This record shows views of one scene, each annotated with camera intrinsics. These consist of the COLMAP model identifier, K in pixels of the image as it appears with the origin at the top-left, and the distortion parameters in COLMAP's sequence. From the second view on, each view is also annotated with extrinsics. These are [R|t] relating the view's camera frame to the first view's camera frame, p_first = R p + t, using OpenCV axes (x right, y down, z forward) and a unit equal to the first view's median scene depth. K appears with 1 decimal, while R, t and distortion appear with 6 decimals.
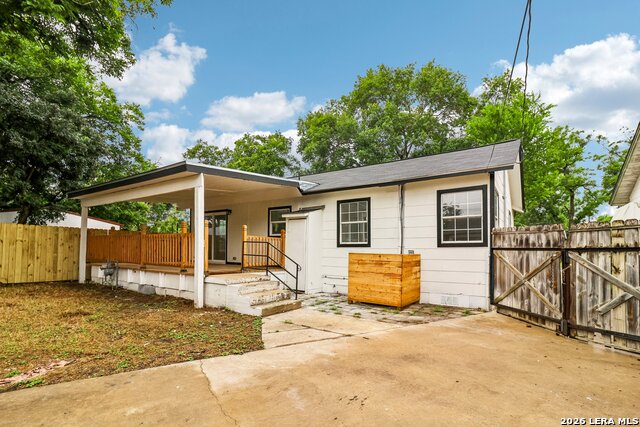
lens RADIAL K [[303.8, 0, 320.0], [0, 303.8, 213.5], [0, 0, 1]] dist [0.000654, 0.000209]
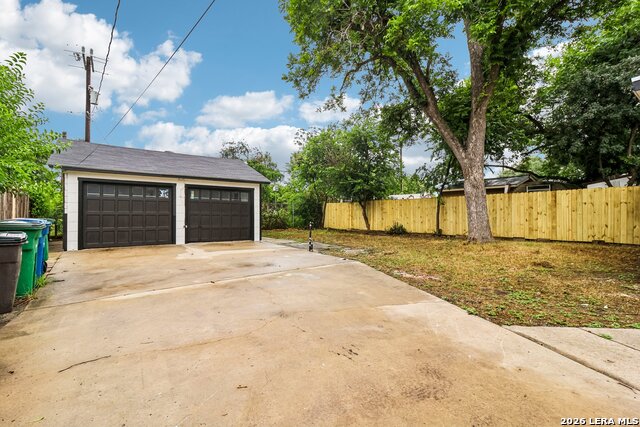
lens RADIAL K [[303.8, 0, 320.0], [0, 303.8, 213.5], [0, 0, 1]] dist [0.000654, 0.000209]
pose [[-0.324790, -0.011528, -0.945716, 0.796061], [0.105861, 0.993199, -0.048463, 0.179843], [0.939843, -0.115855, -0.321361, 0.983603]]
